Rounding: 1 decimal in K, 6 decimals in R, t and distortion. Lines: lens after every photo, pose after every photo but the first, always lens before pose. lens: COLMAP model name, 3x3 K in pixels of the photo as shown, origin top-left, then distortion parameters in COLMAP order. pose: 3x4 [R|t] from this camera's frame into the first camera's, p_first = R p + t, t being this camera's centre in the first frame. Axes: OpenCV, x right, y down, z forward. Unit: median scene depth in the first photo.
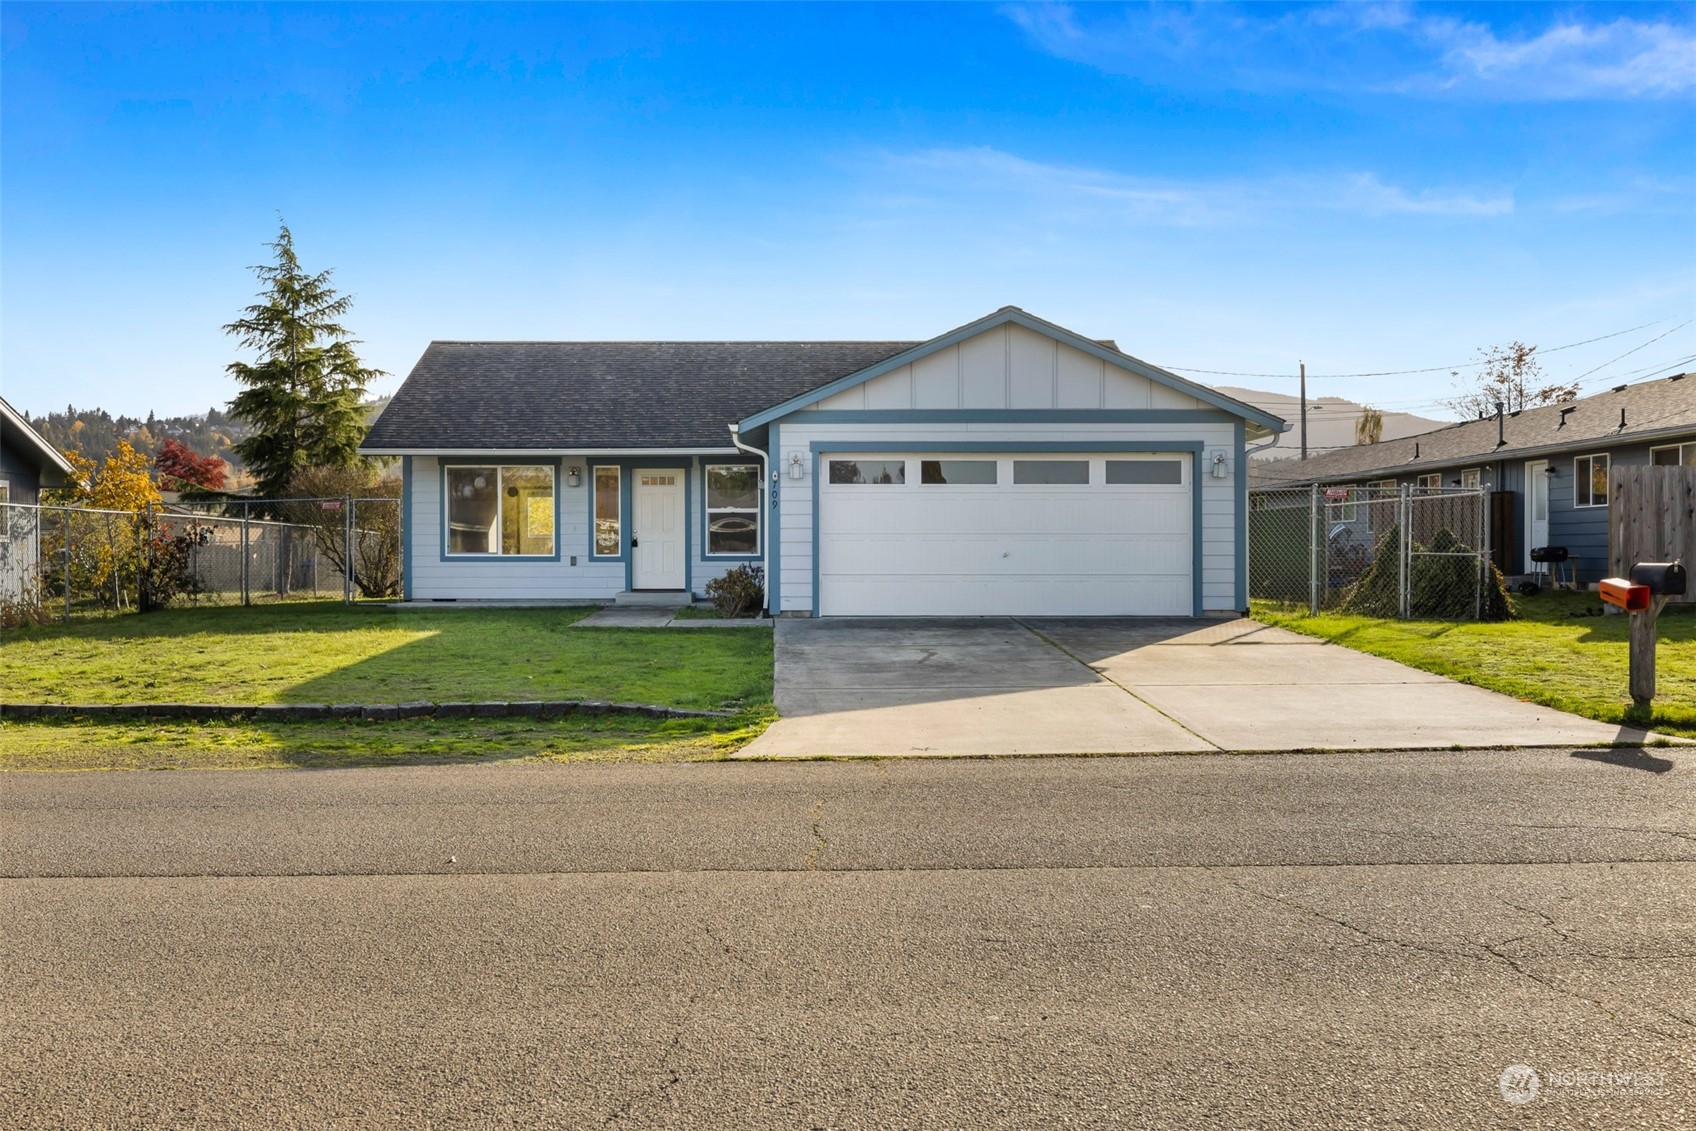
lens RADIAL K [[1675.6, 0, 849.5], [0, 1675.6, 566.0], [0, 0, 1]] dist [0.003129, 0.000000]
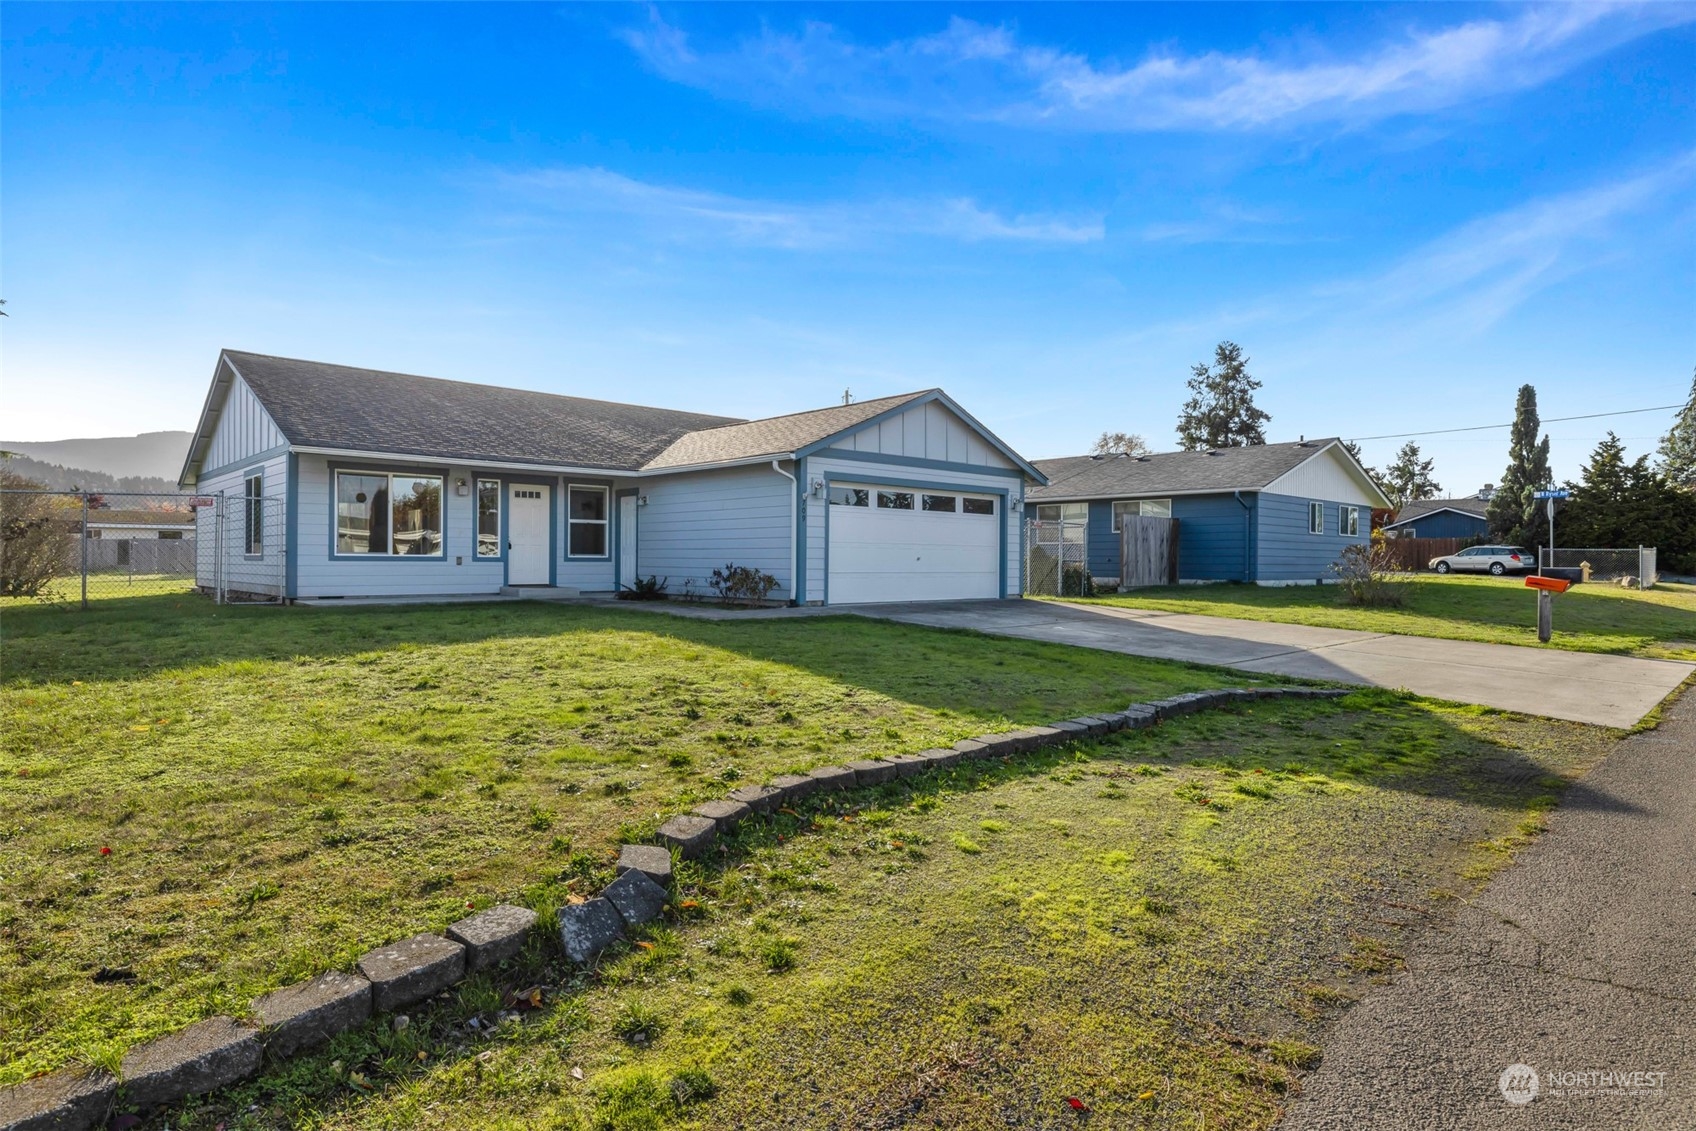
lens RADIAL K [[935.8, 0, 844.0], [0, 935.8, 557.8], [0, 0, 1]] dist [0.001321, -0.001057]
pose [[0.719343, 0.007463, 0.694615, -0.520194], [-0.001490, 0.999957, -0.009201, 0.000369], [-0.694654, 0.005583, 0.719323, 0.454847]]
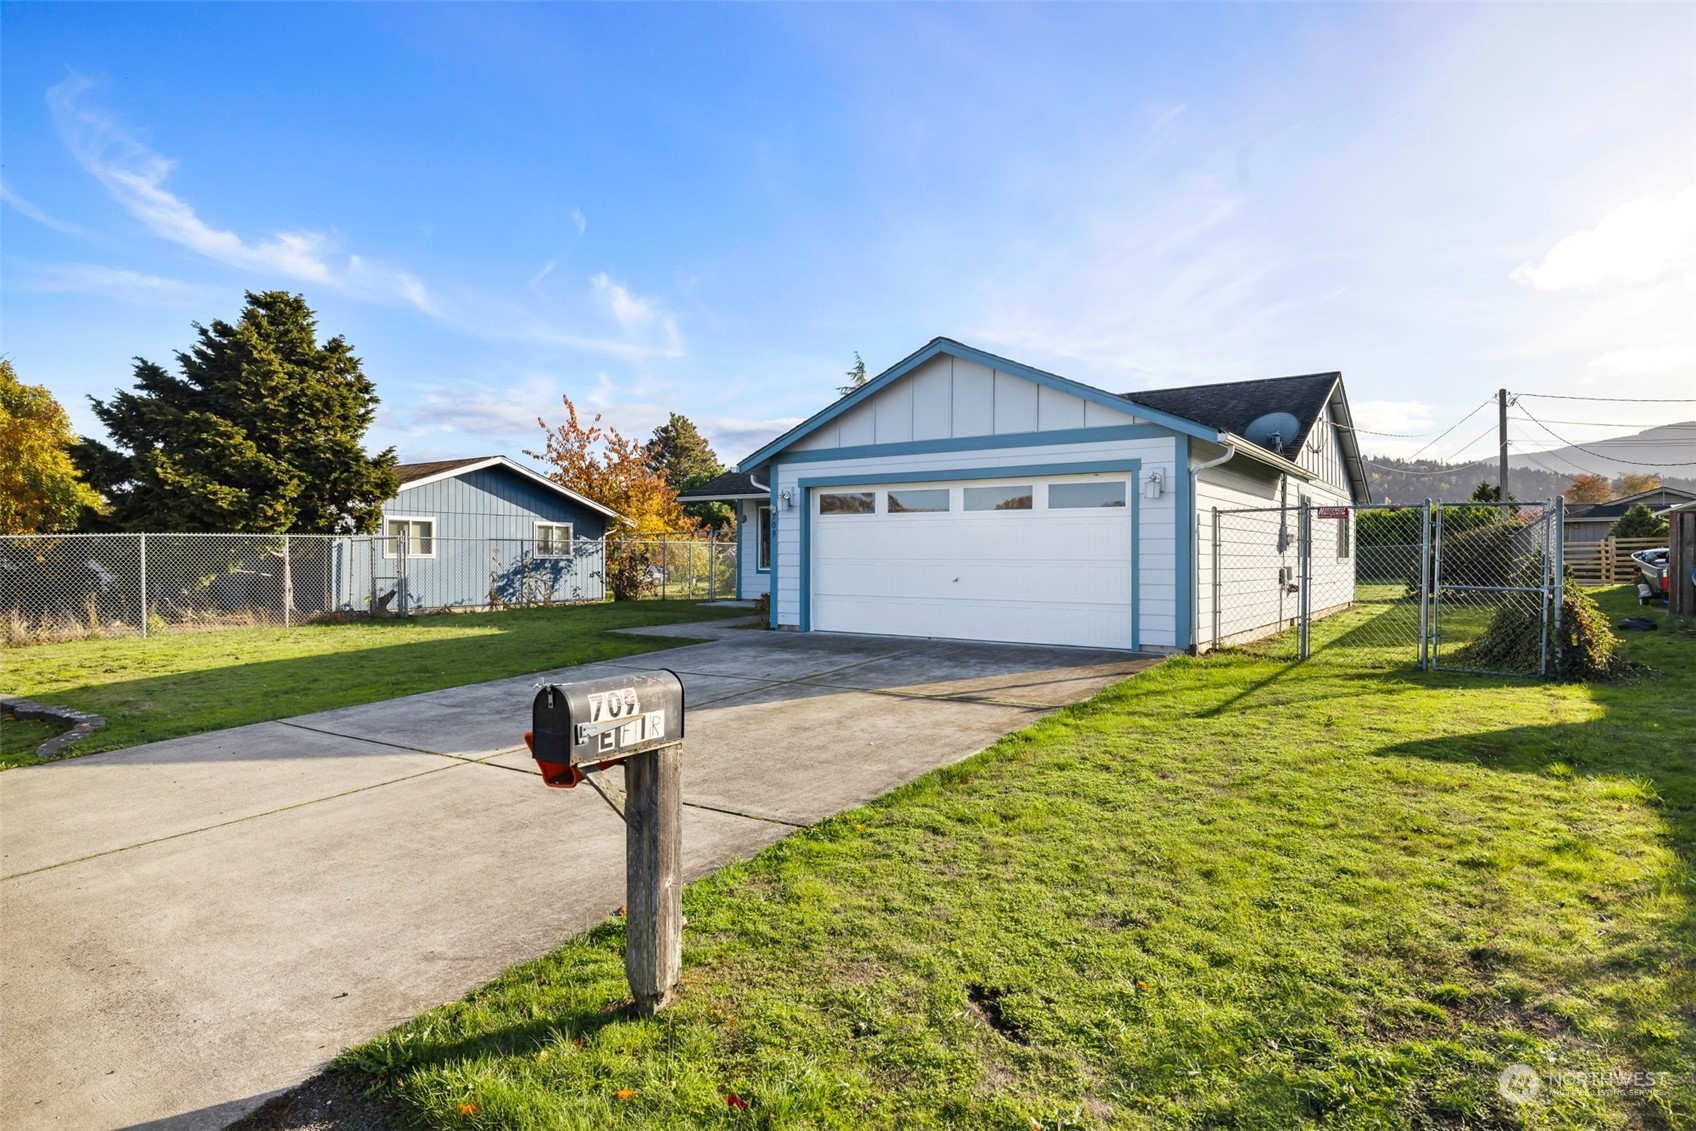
lens RADIAL K [[935.8, 0, 848.5], [0, 935.8, 558.6], [0, 0, 1]] dist [0.001321, -0.001057]
pose [[0.822157, 0.005316, -0.569235, 0.364772], [-0.008449, 0.999960, -0.002864, -0.017342], [0.569198, 0.007164, 0.822170, 0.485063]]
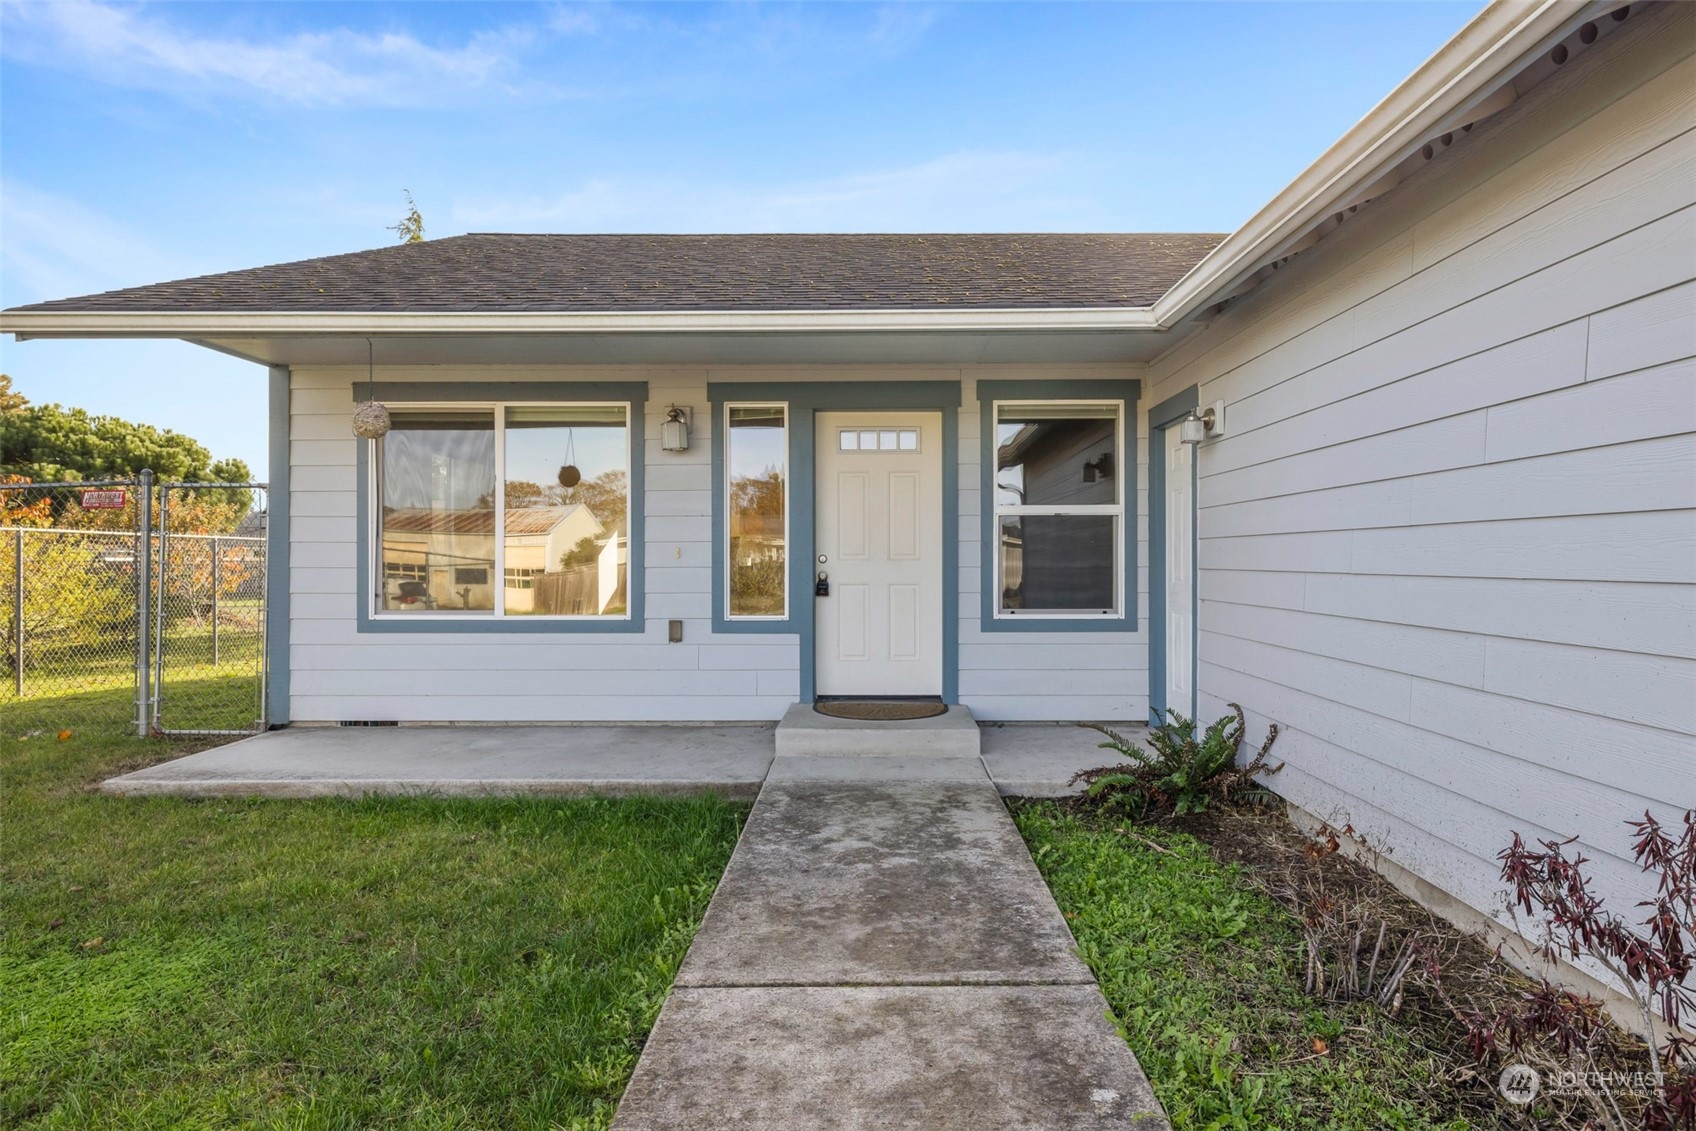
lens RADIAL K [[935.8, 0, 849.8], [0, 935.8, 560.9], [0, 0, 1]] dist [0.001321, -0.001057]
pose [[0.999989, -0.000734, 0.004701, -0.152797], [0.000753, 0.999992, -0.003909, -0.024334], [-0.004698, 0.003913, 0.999981, 0.956815]]
